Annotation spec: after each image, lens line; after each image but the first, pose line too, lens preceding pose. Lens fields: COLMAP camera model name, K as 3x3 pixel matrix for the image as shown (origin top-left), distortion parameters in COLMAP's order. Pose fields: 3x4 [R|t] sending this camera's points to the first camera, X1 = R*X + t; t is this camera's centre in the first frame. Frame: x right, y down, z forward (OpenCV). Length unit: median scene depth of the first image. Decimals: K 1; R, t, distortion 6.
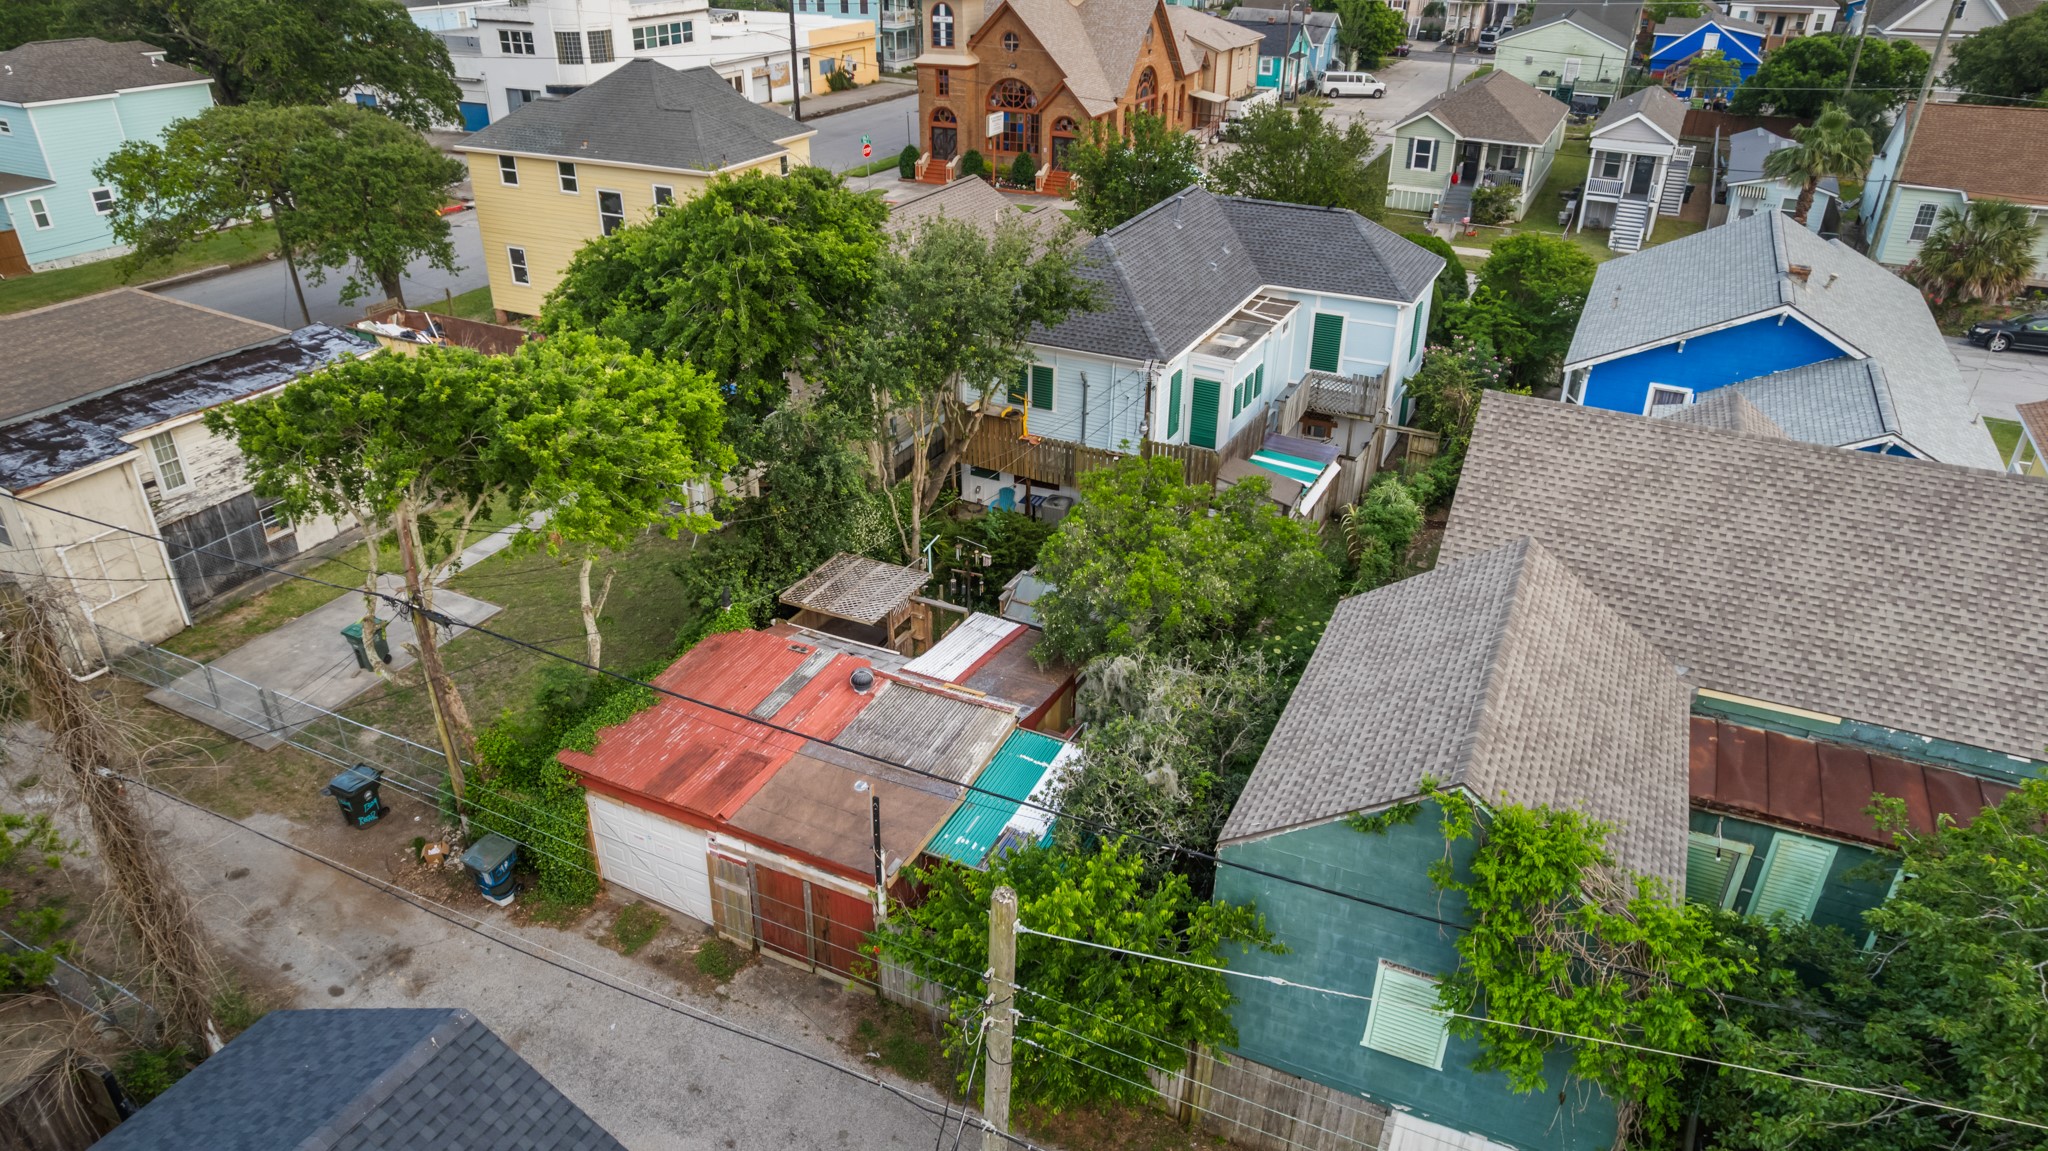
lens RADIAL K [[1307.7, 0, 1038.2], [0, 1307.7, 580.9], [0, 0, 1]] dist [-0.081408, 0.072960]
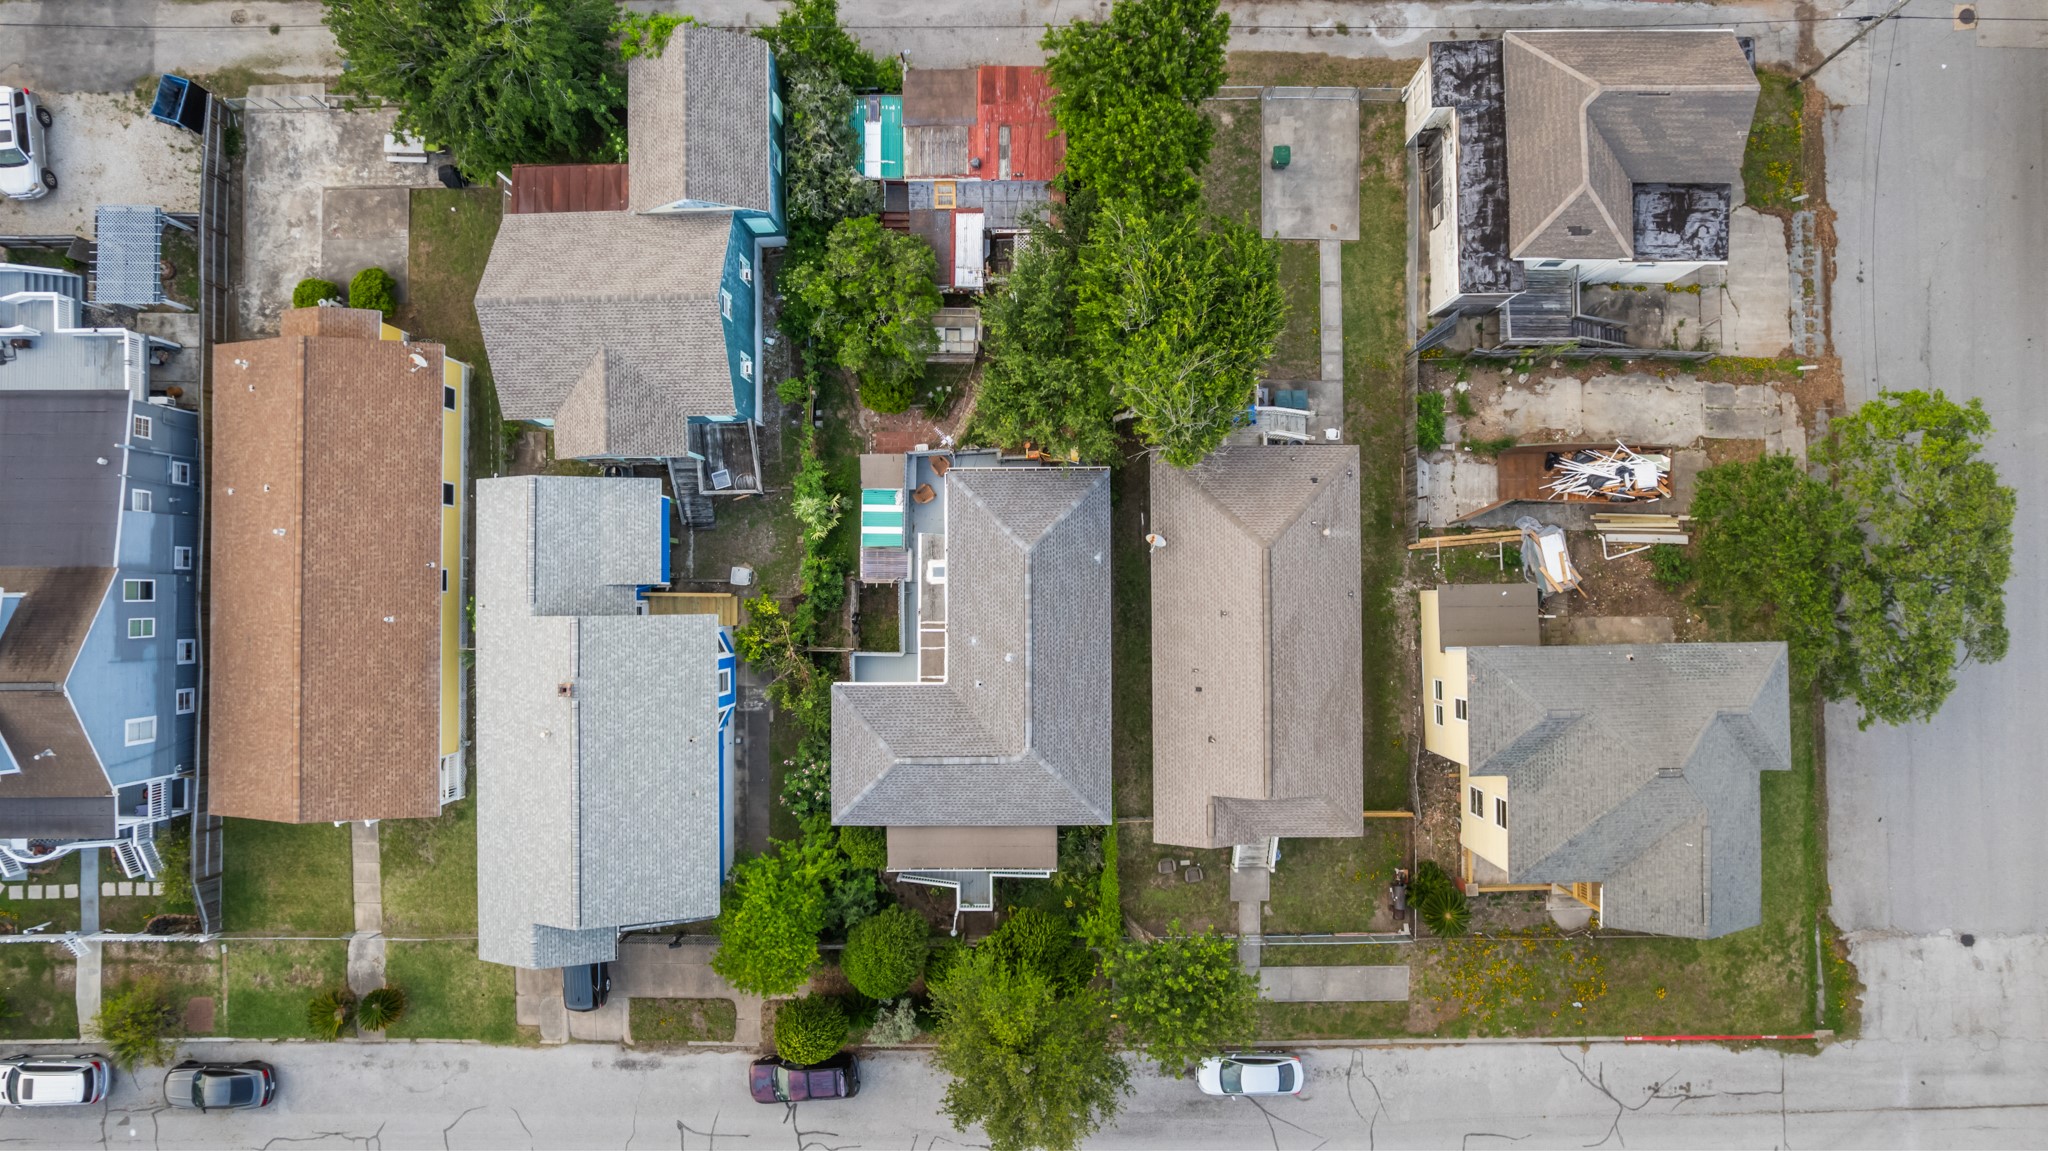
lens RADIAL K [[1307.7, 0, 1023.9], [0, 1307.7, 575.4], [0, 0, 1]] dist [-0.081408, 0.072960]
pose [[-0.898850, 0.438235, -0.004372, 0.049167], [-0.204006, -0.409559, 0.889181, -1.001837], [0.387880, 0.800132, 0.457535, 0.267158]]
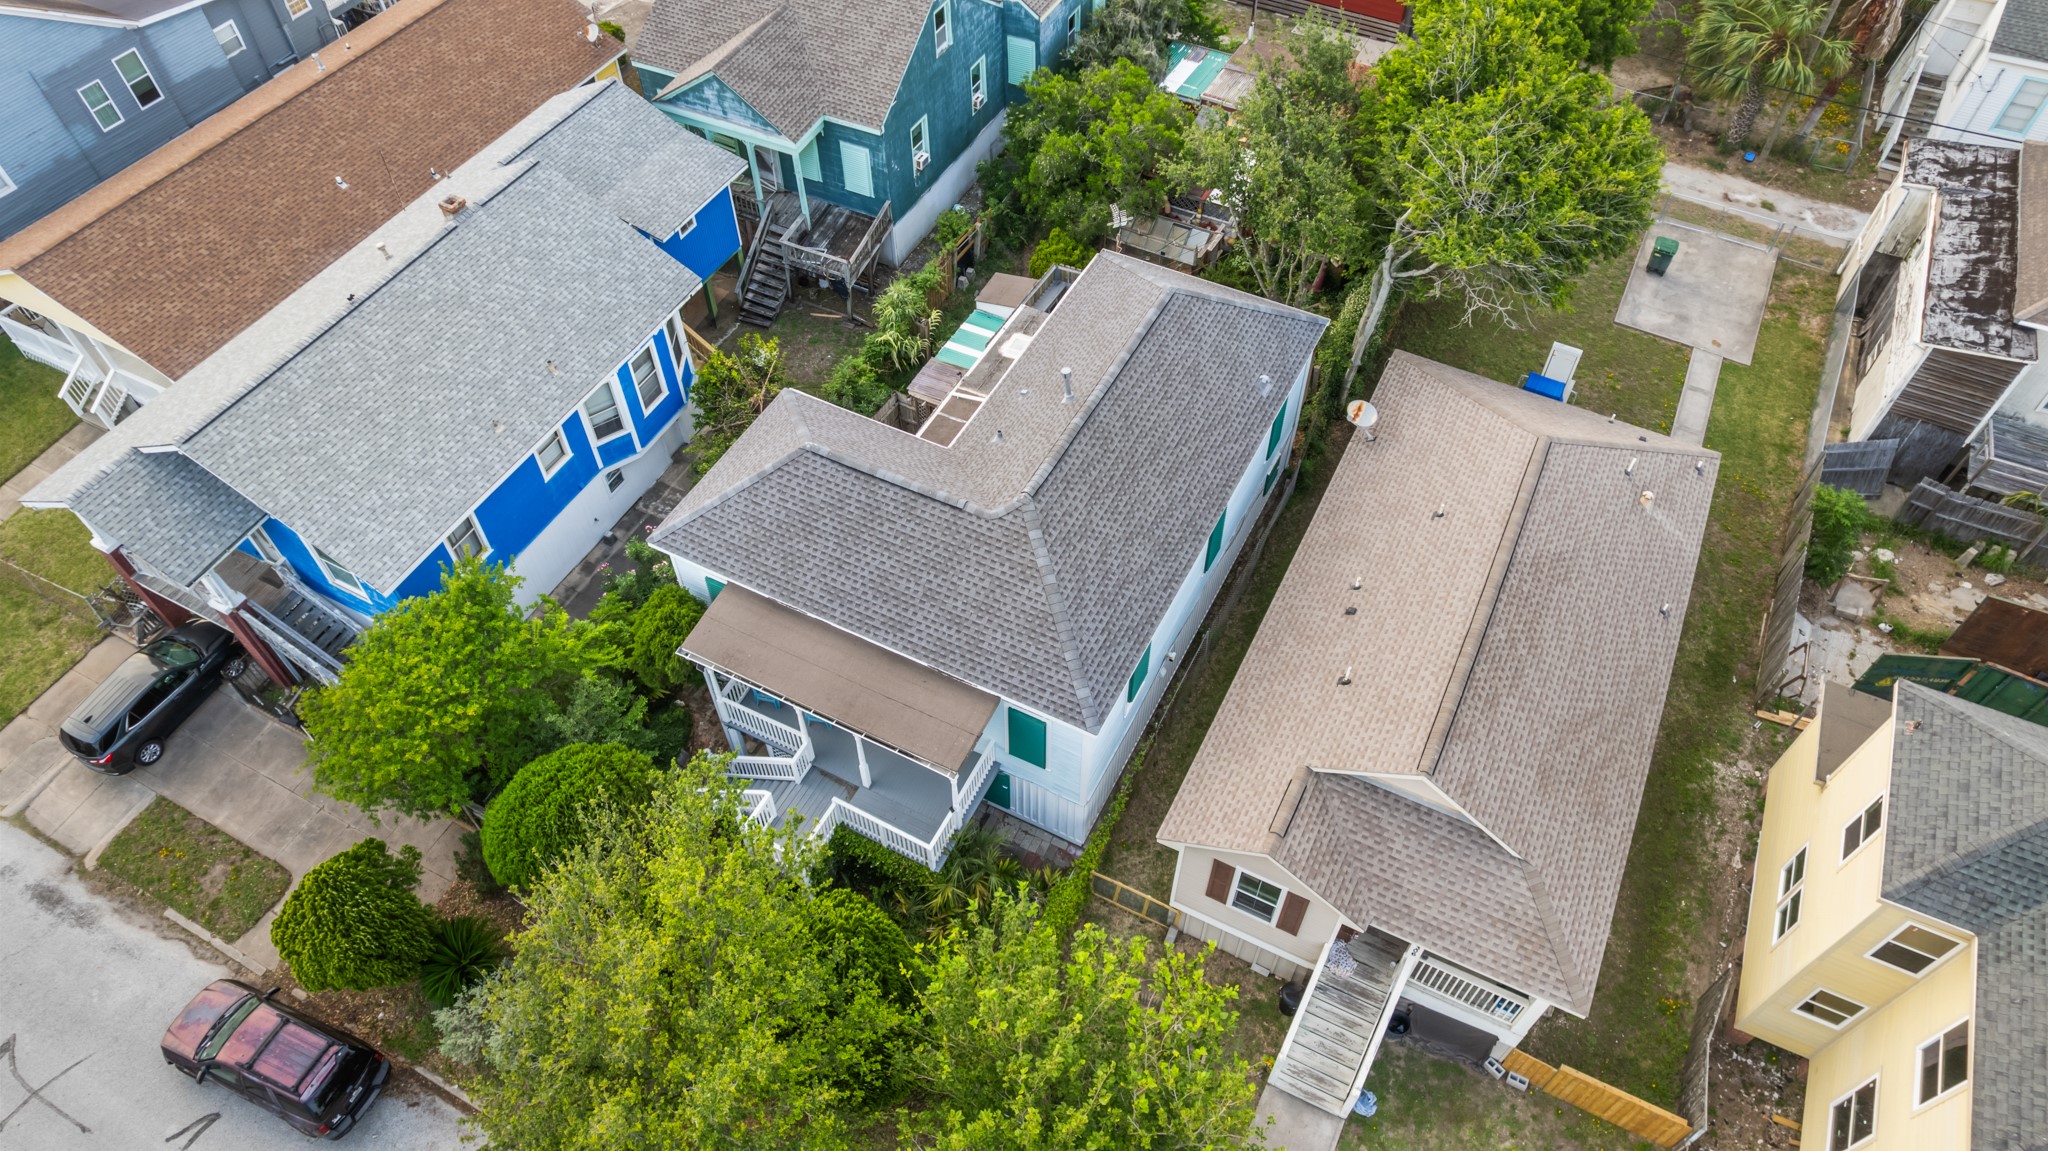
lens RADIAL K [[1307.7, 0, 1026.7], [0, 1307.7, 575.2], [0, 0, 1]] dist [-0.081408, 0.072960]
pose [[-0.999706, -0.021789, 0.010642, 0.089516], [0.006604, 0.177620, 0.984077, -0.721810], [-0.023332, 0.983858, -0.177424, 0.901544]]
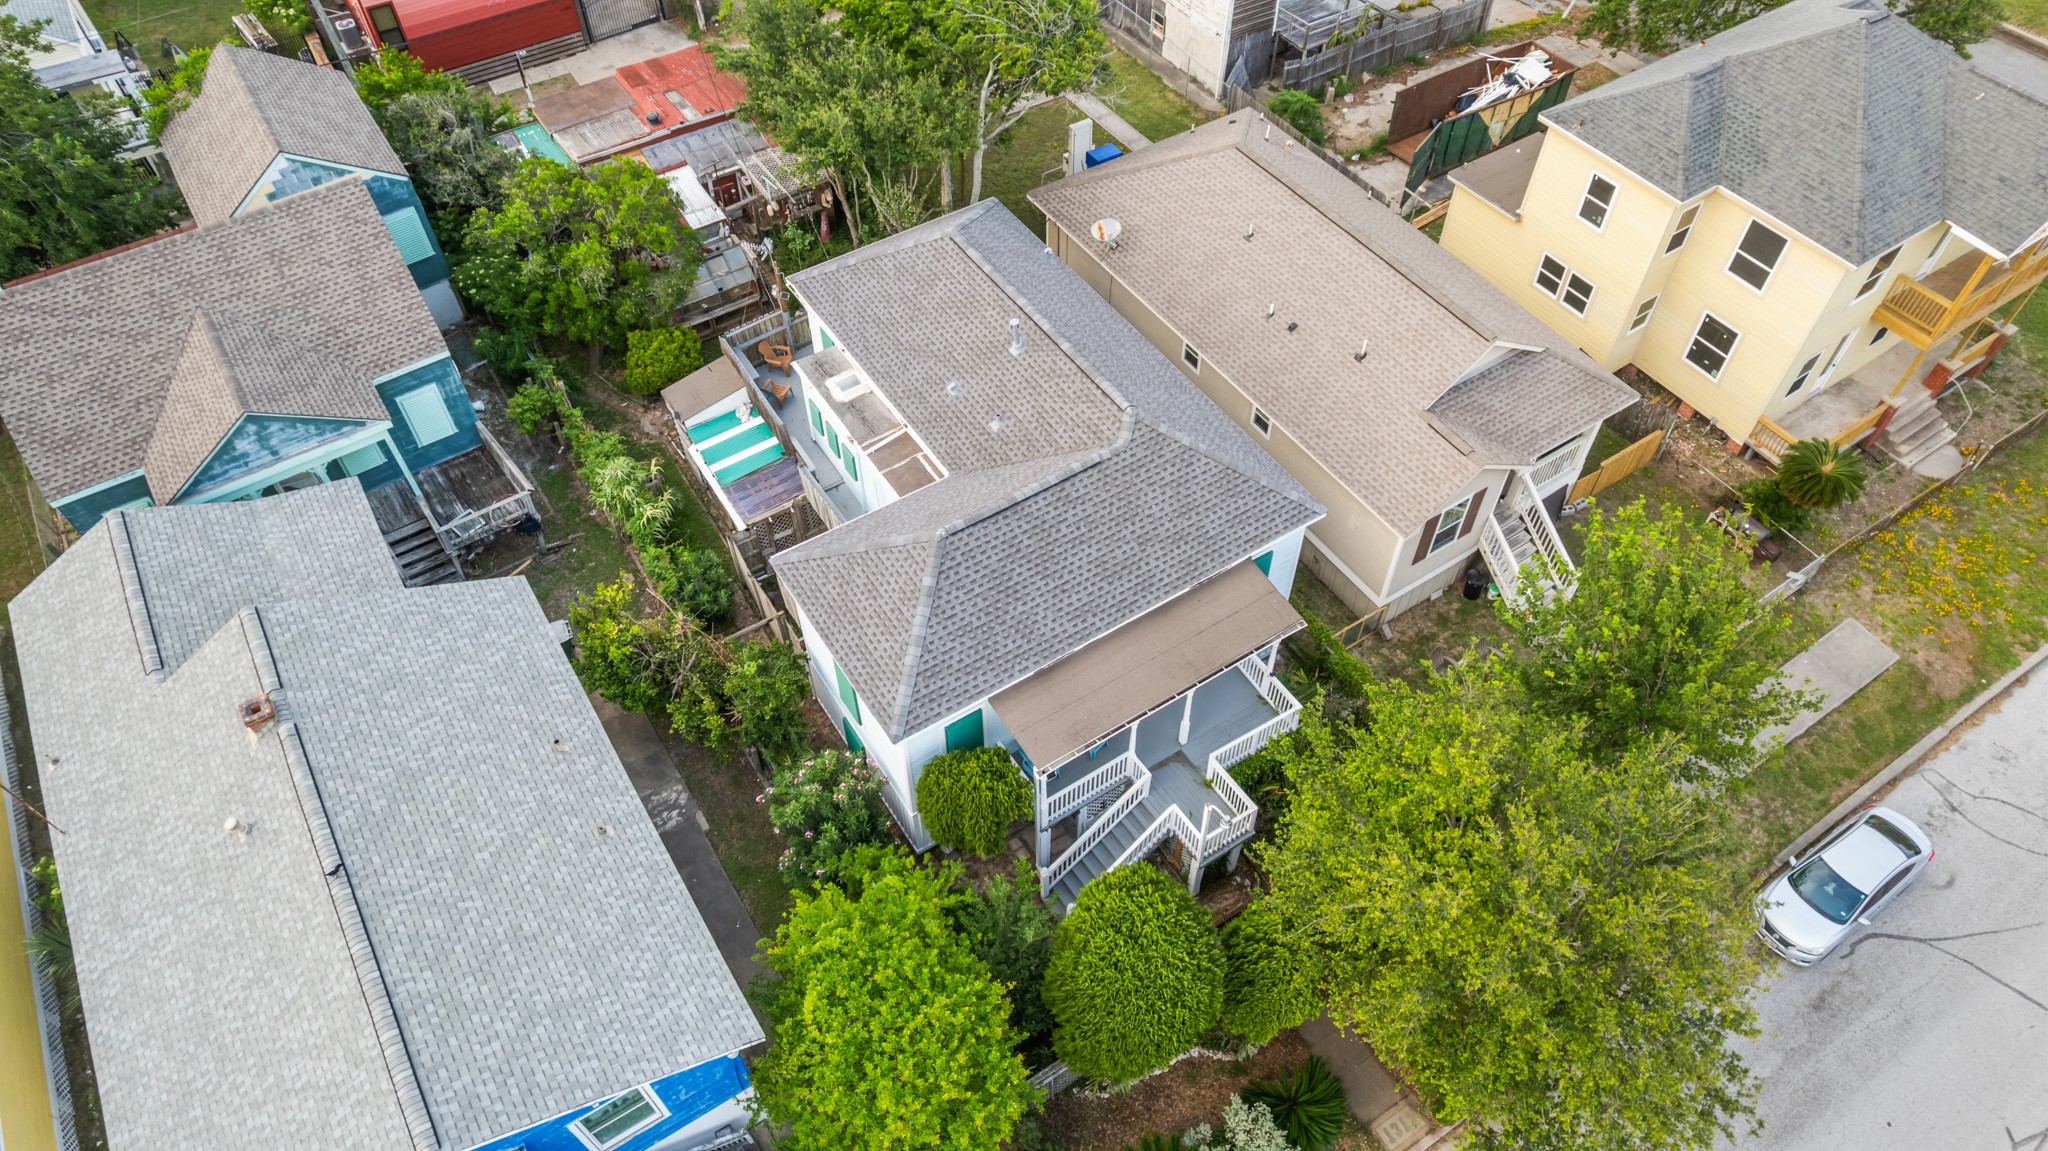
lens RADIAL K [[1307.7, 0, 1027.4], [0, 1307.7, 578.4], [0, 0, 1]] dist [-0.081408, 0.072960]
pose [[-0.520835, 0.663927, -0.536594, 0.439062], [-0.405737, 0.360514, 0.839885, -0.633166], [0.751072, 0.655157, 0.081611, 0.755143]]
